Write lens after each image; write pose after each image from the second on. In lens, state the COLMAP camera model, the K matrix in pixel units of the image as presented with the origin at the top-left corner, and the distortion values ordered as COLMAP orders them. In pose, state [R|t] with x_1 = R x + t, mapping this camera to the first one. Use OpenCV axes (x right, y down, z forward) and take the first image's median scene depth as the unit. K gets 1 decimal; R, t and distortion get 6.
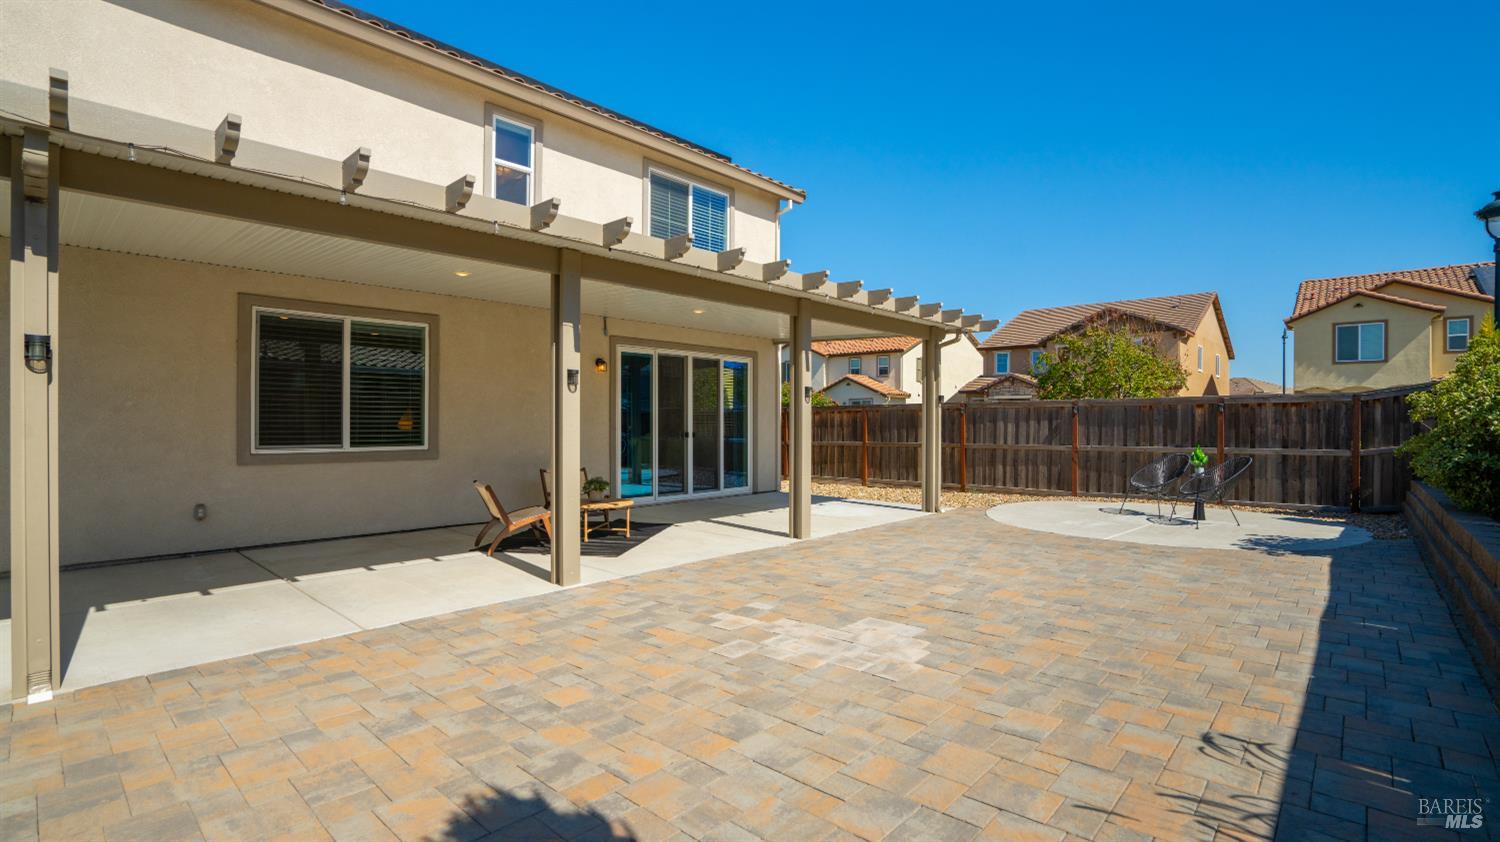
lens RADIAL K [[690.5, 0, 750.0], [0, 690.5, 421.0], [0, 0, 1]] dist [-0.060935, 0.024907]
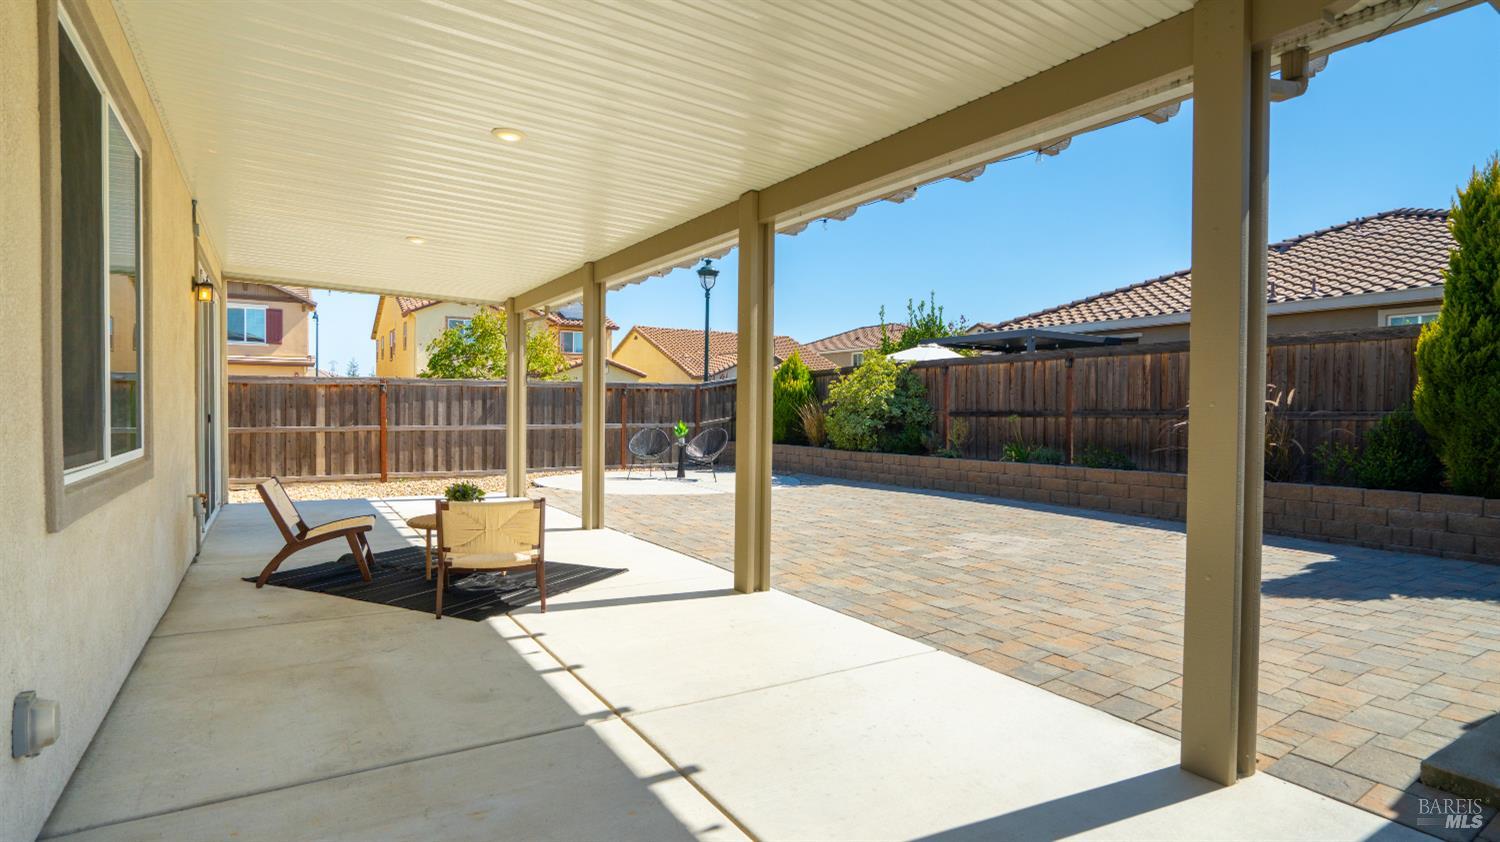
lens RADIAL K [[762.0, 0, 750.0], [0, 762.0, 421.0], [0, 0, 1]] dist [-0.043710, 0.022042]
pose [[0.278867, -0.016162, 0.960194, -0.617241], [-0.009792, 0.999759, 0.019672, 0.004670], [-0.960280, -0.014888, 0.278641, 0.390347]]
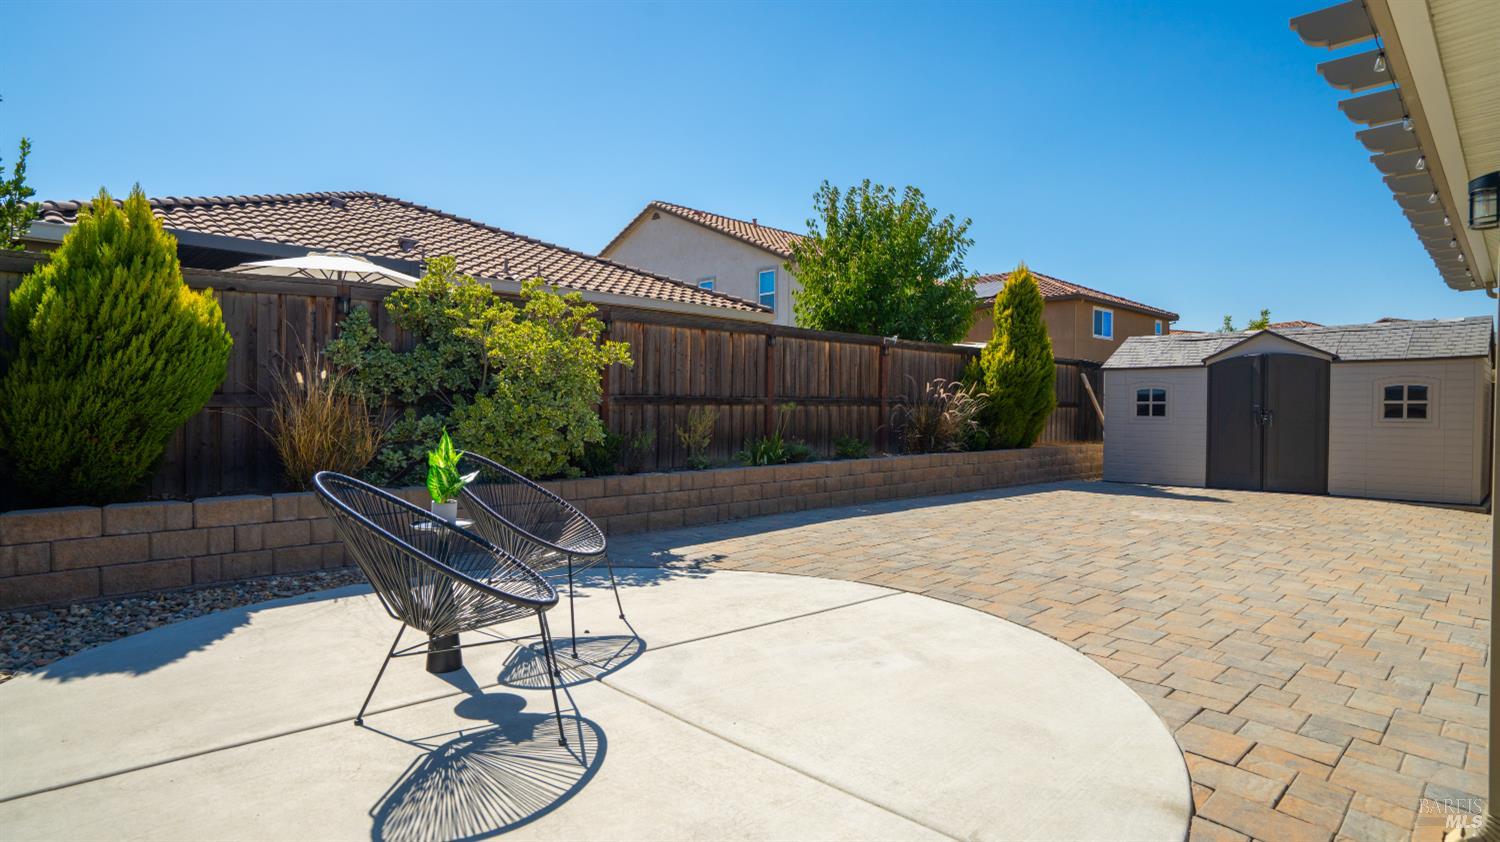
lens RADIAL K [[795.4, 0, 750.0], [0, 795.4, 421.0], [0, 0, 1]] dist [-0.042232, 0.030966]
pose [[-0.998891, -0.012670, 0.045352, 0.431517], [-0.012070, 0.999836, 0.013495, 0.021414], [-0.045516, 0.012933, -0.998880, 1.144141]]
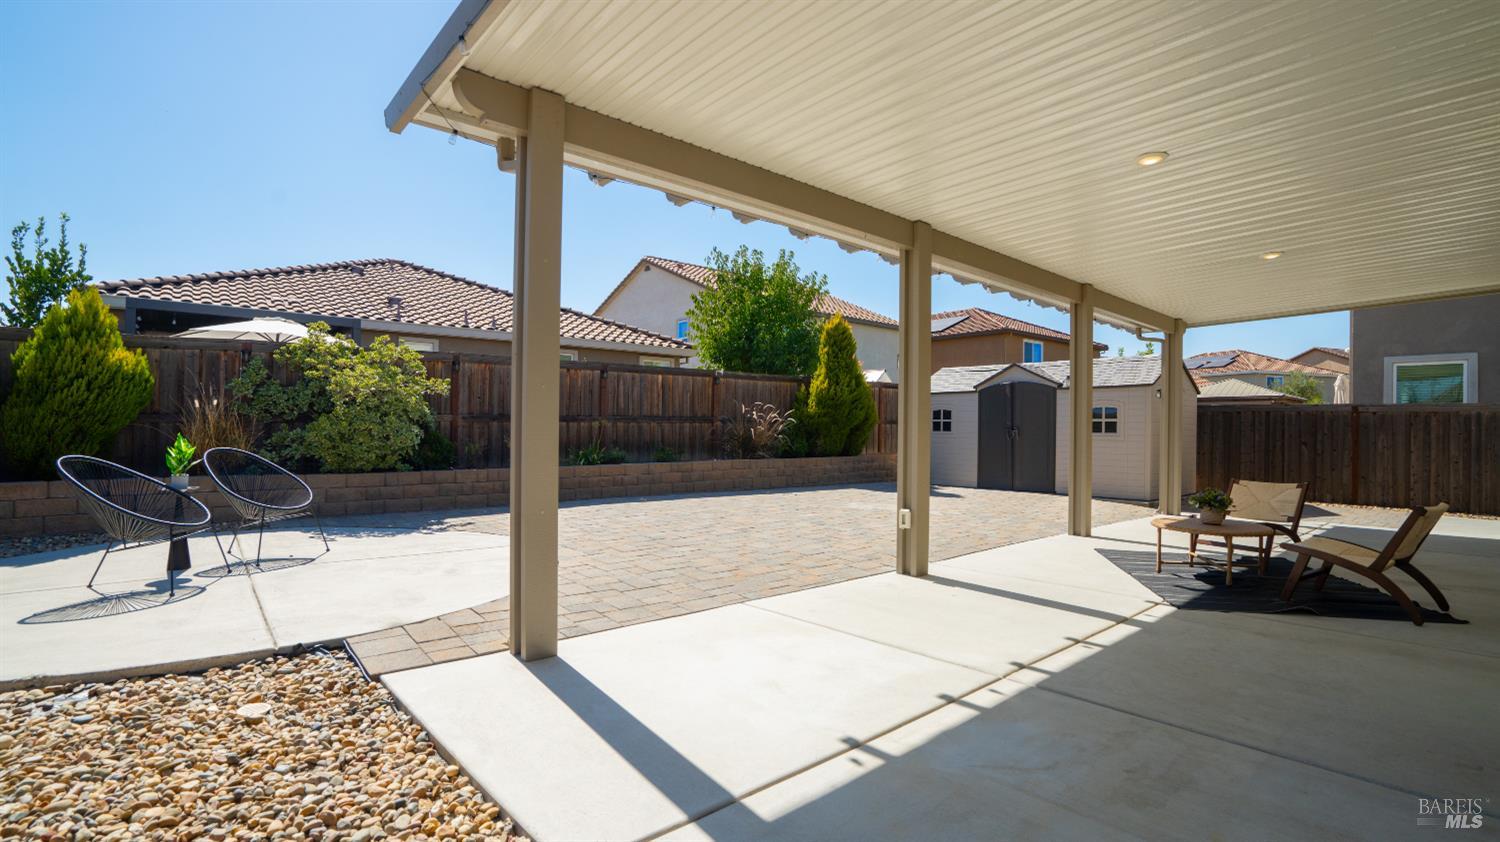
lens RADIAL K [[690.5, 0, 750.0], [0, 690.5, 421.0], [0, 0, 1]] dist [-0.060935, 0.024907]
pose [[-0.994043, -0.012882, 0.108225, 0.122019], [-0.013823, 0.999873, -0.007945, 0.019040], [-0.108109, -0.009394, -0.994095, 1.263216]]
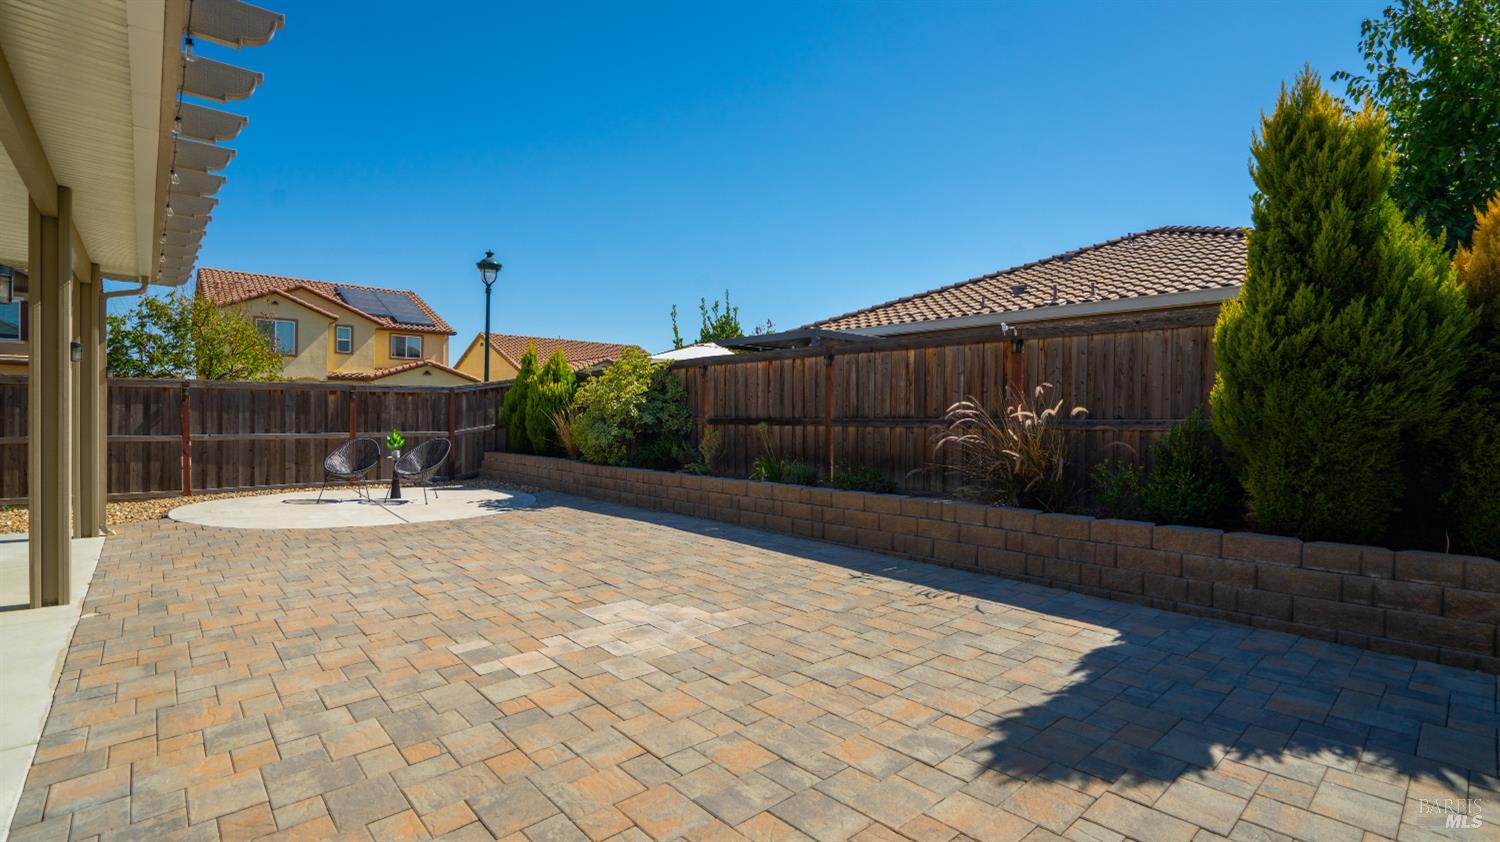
lens RADIAL K [[690.5, 0, 750.0], [0, 690.5, 421.0], [0, 0, 1]] dist [-0.060935, 0.024907]
pose [[0.105642, -0.009317, 0.994361, -0.308459], [-0.011309, 0.999880, 0.010570, 0.003027], [-0.994340, -0.012362, 0.105524, 0.271215]]
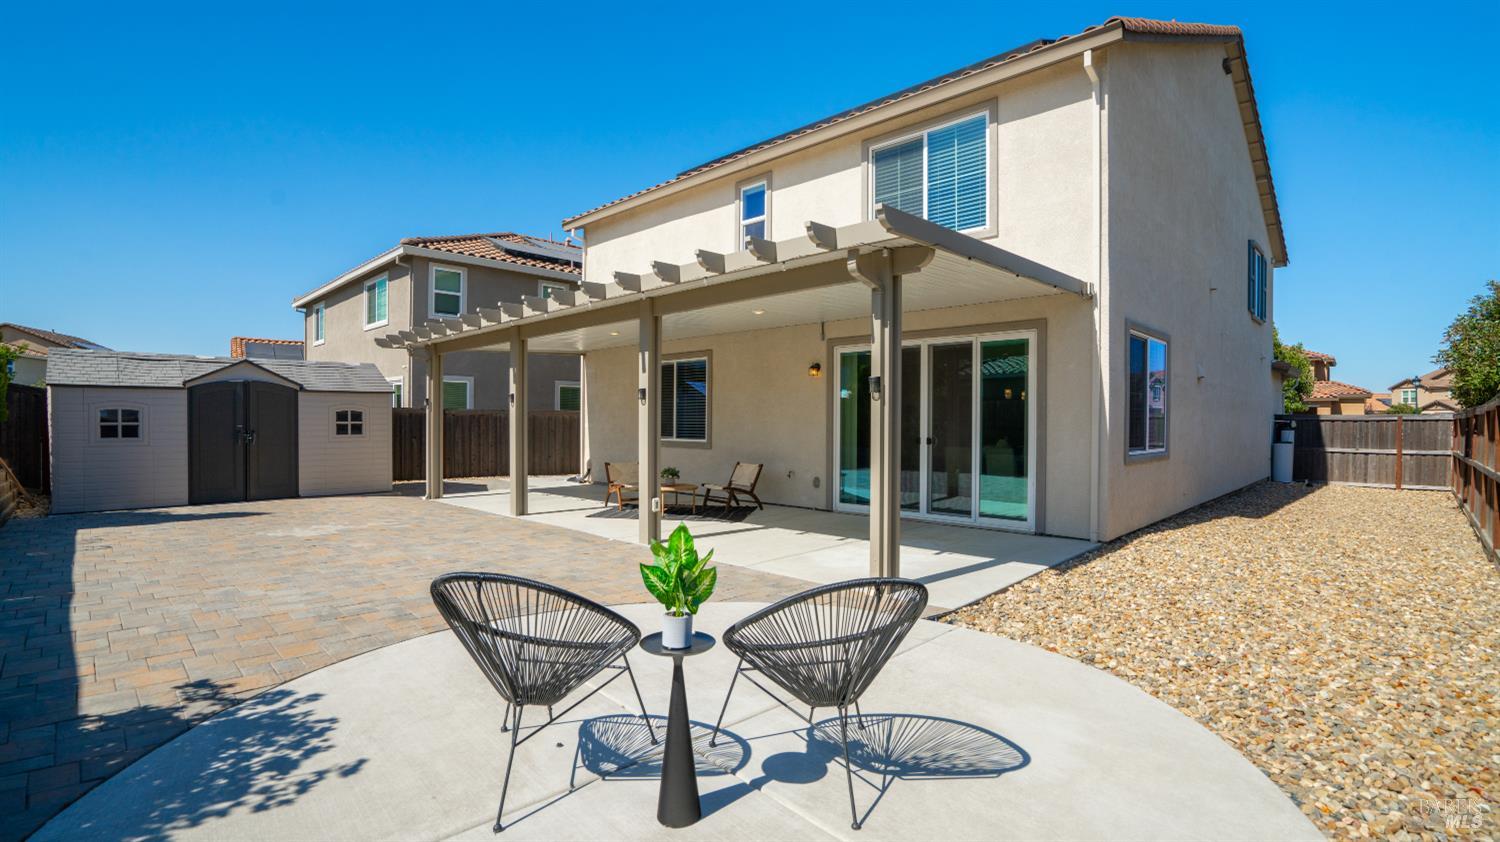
lens RADIAL K [[690.5, 0, 750.0], [0, 690.5, 421.0], [0, 0, 1]] dist [-0.060935, 0.024907]
pose [[-0.034919, 0.000137, -0.999390, 0.777438], [-0.003668, 0.999993, 0.000265, -0.003171], [0.999383, 0.003675, -0.034919, 0.874358]]
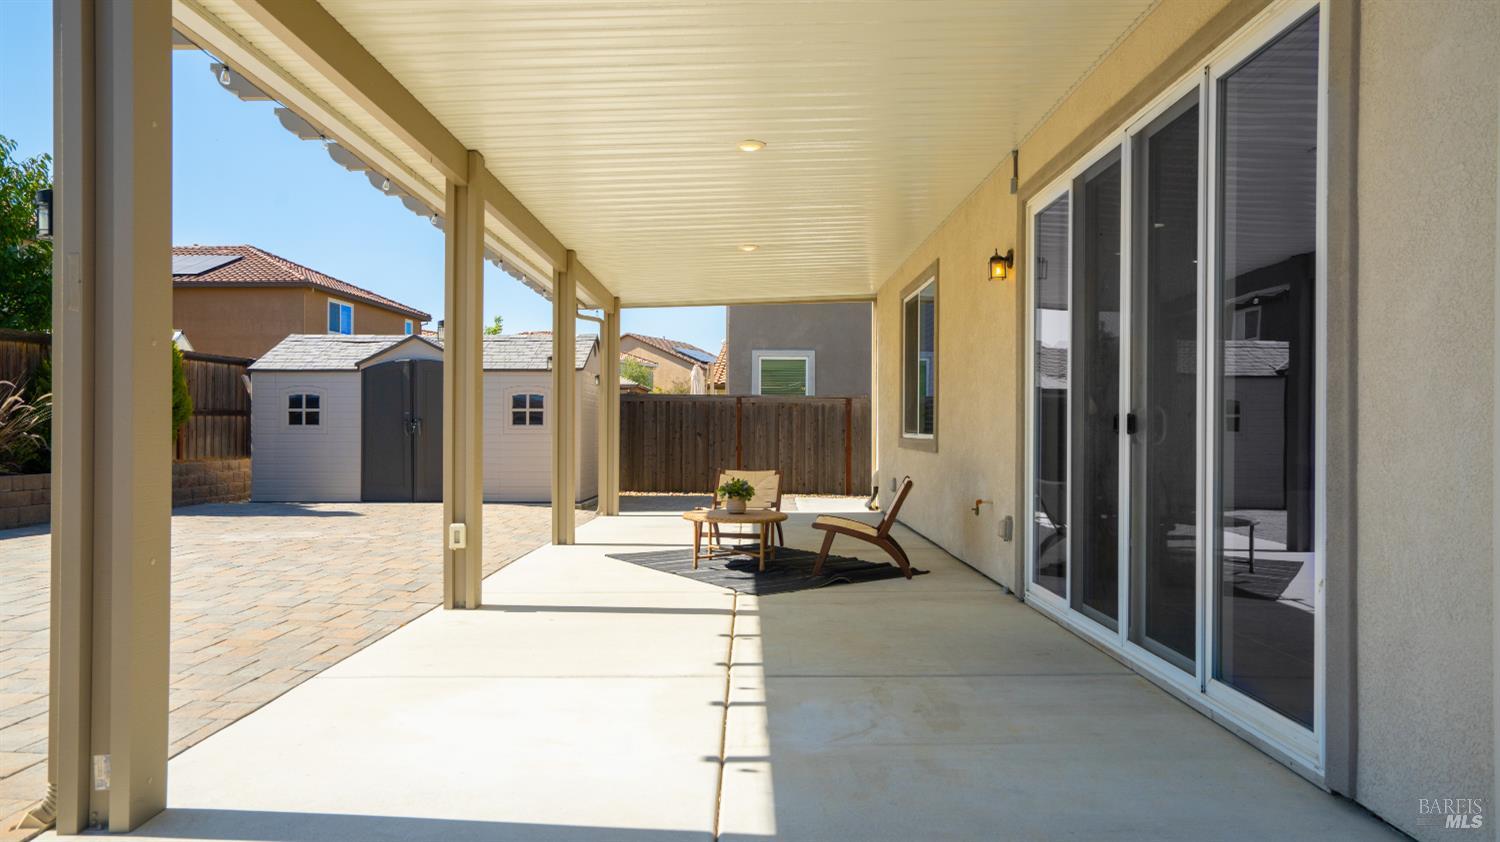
lens RADIAL K [[944.2, 0, 750.0], [0, 944.2, 421.0], [0, 0, 1]] dist [-0.031654, 0.049448]
pose [[-0.738126, -0.008261, -0.674613, 0.296708], [-0.004709, 0.999964, -0.007093, 0.023365], [0.674647, -0.002059, -0.738138, 1.250569]]
